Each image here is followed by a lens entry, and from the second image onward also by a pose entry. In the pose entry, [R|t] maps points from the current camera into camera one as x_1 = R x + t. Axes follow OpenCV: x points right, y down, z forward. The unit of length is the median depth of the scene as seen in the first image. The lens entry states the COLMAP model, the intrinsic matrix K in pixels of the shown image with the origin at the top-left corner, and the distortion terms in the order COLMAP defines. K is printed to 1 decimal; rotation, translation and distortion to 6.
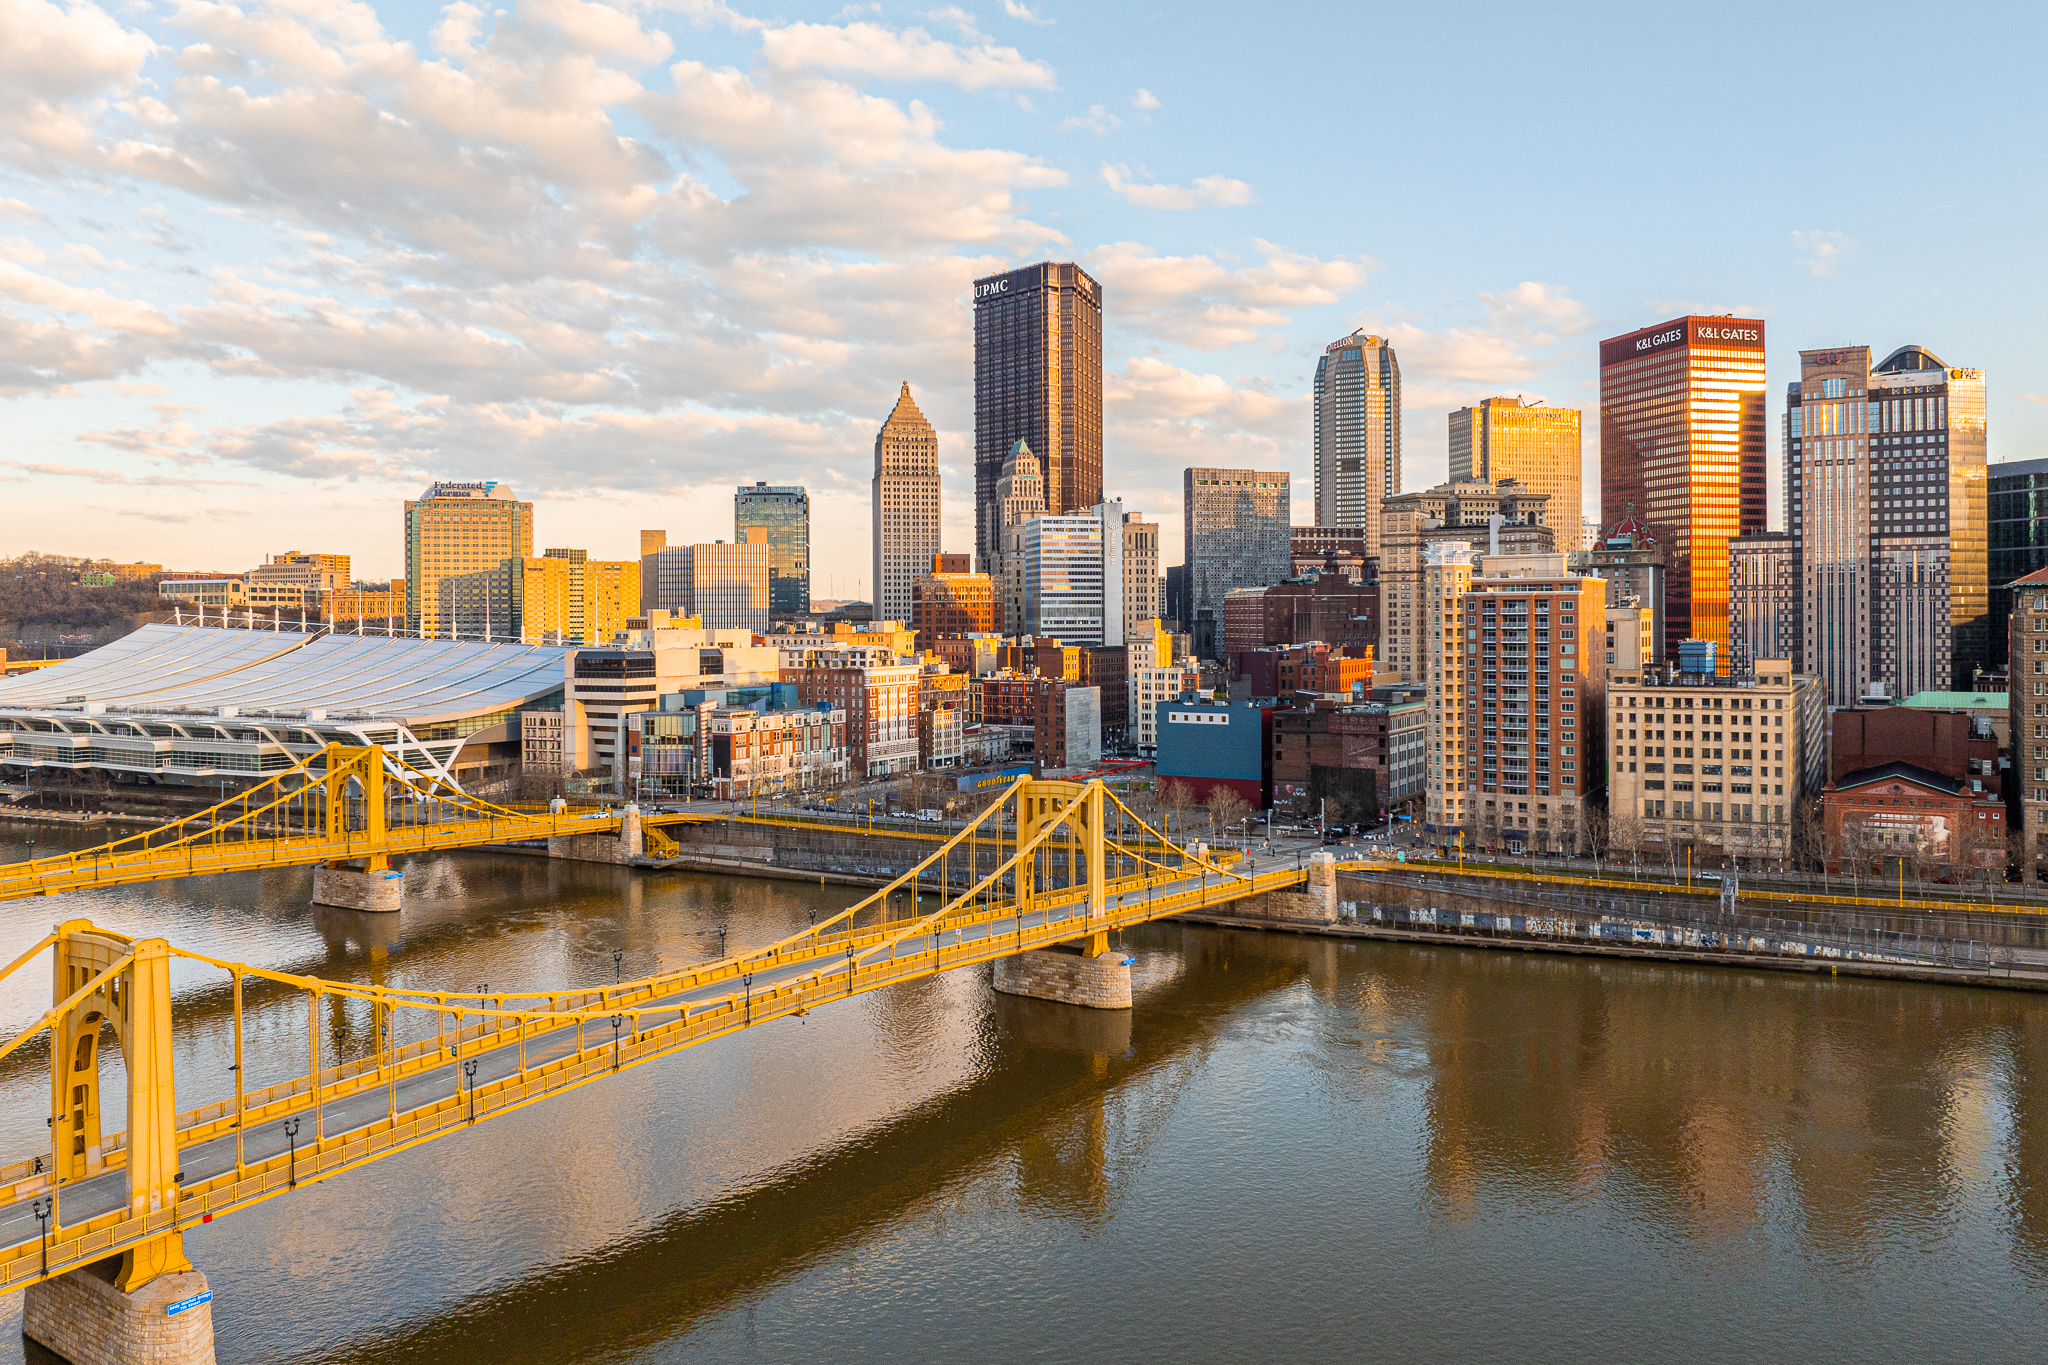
lens RADIAL K [[1318.4, 0, 1017.3], [0, 1318.4, 613.8], [0, 0, 1]] dist [-0.036249, 0.000170]
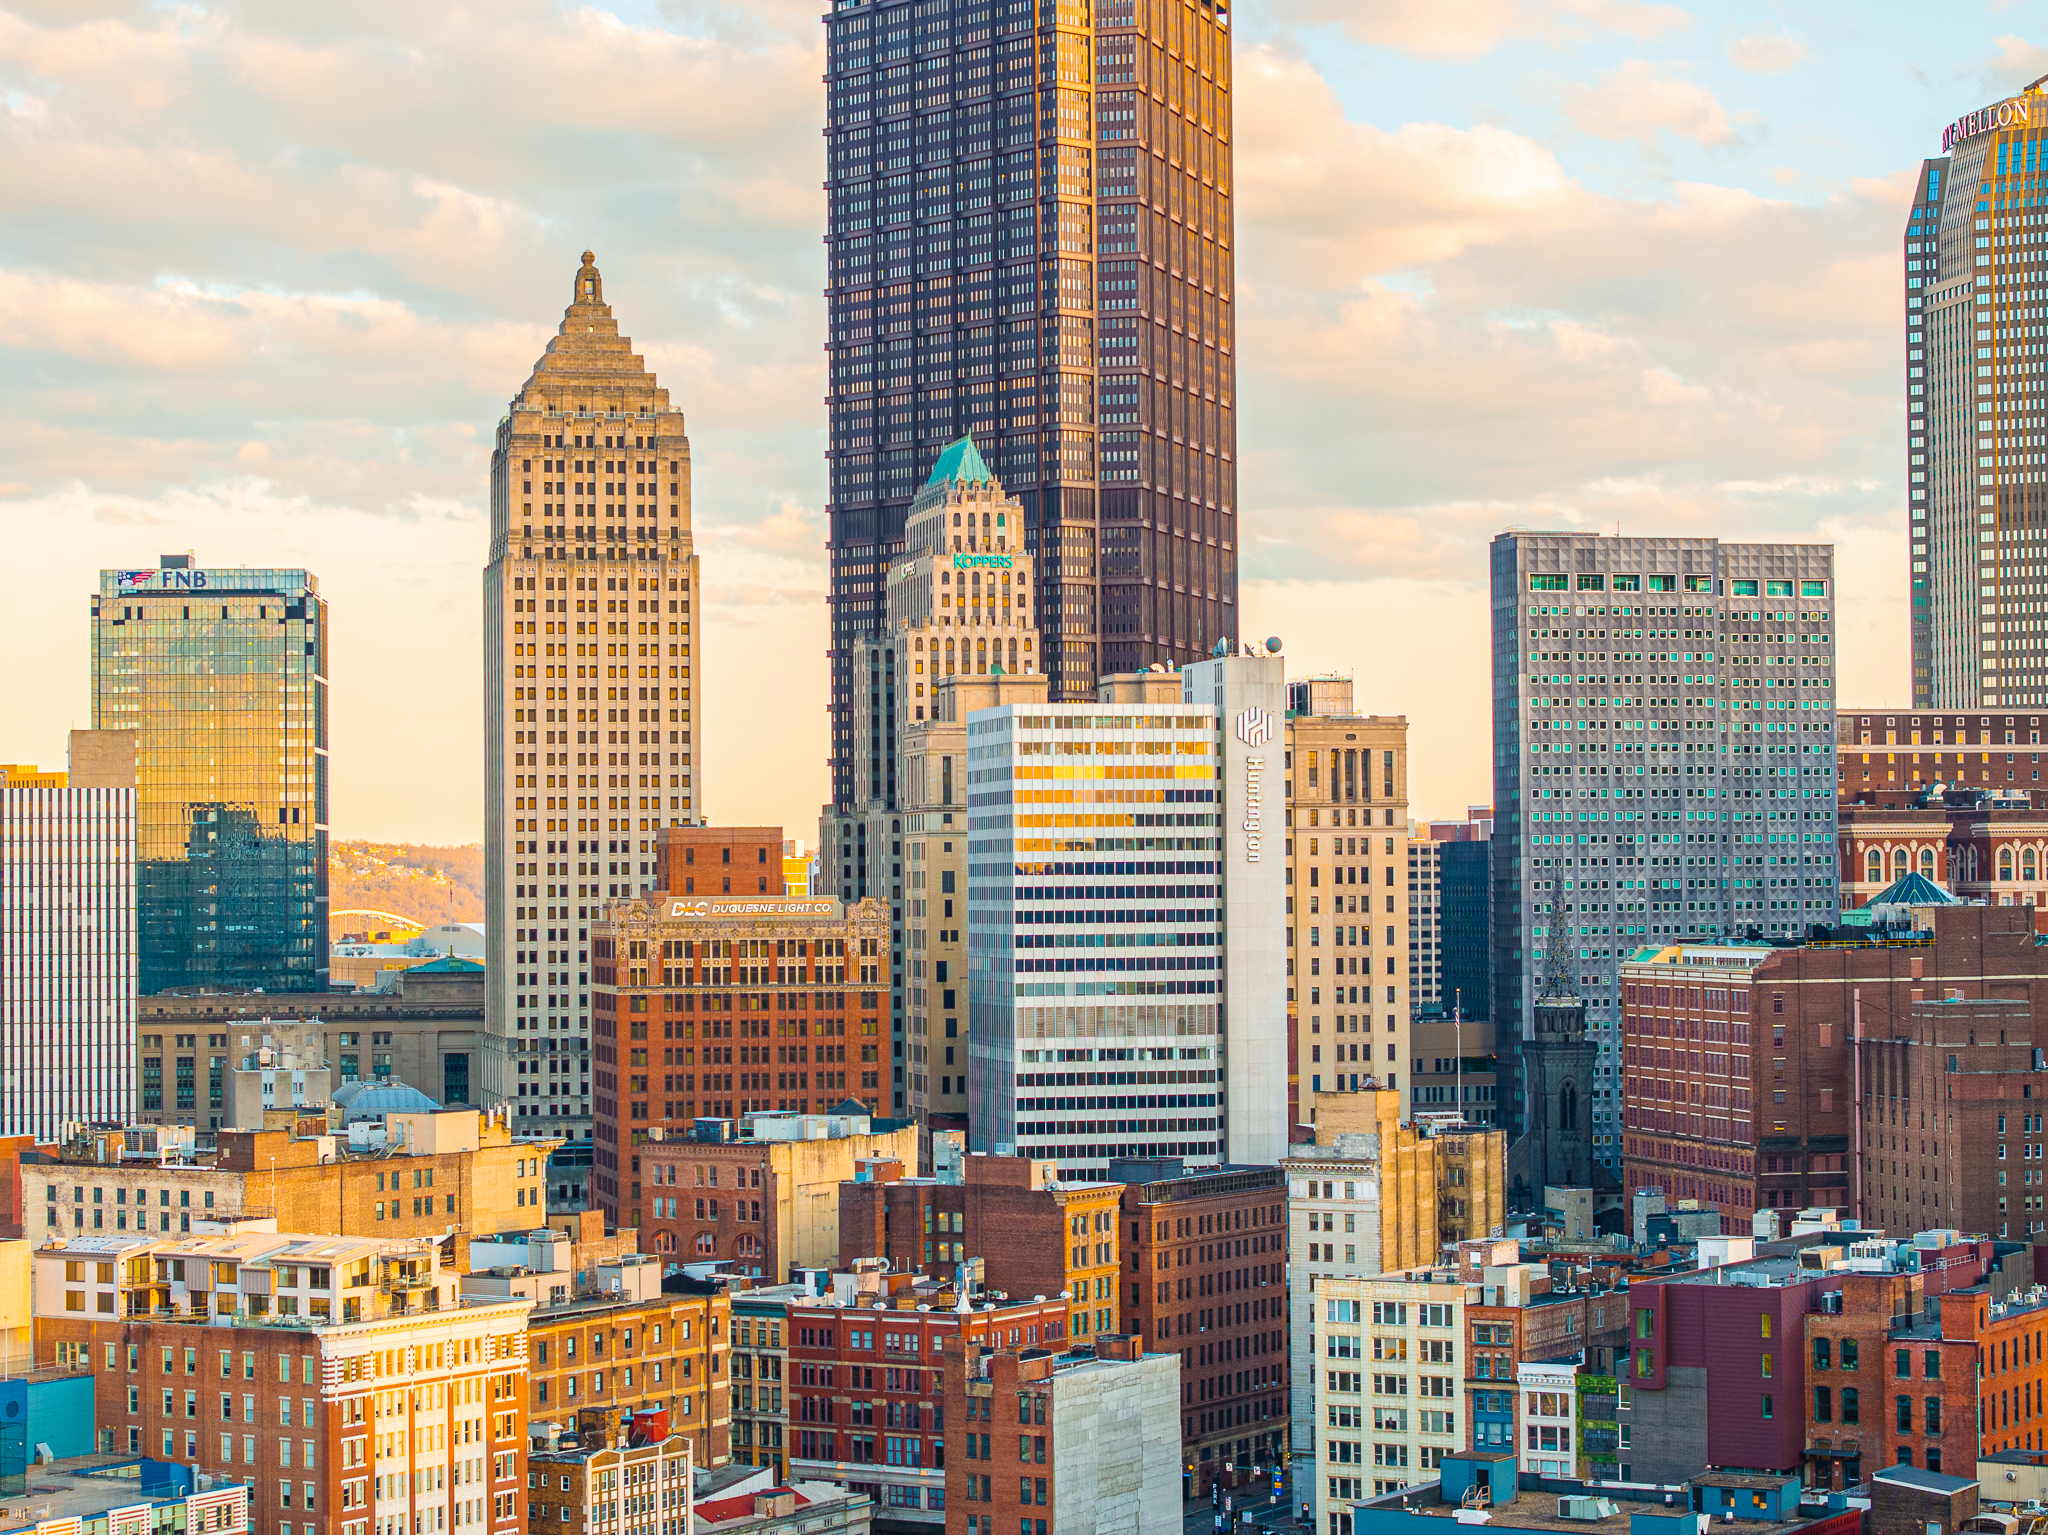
lens RADIAL K [[3794.5, 0, 1024.0], [0, 3794.5, 767.5], [0, 0, 1]] dist [-0.120668, 0.242809]
pose [[0.999976, -0.003824, -0.005748, 0.025256], [0.003682, 0.999689, -0.024675, -0.038130], [0.005840, 0.024653, 0.999679, 0.131249]]
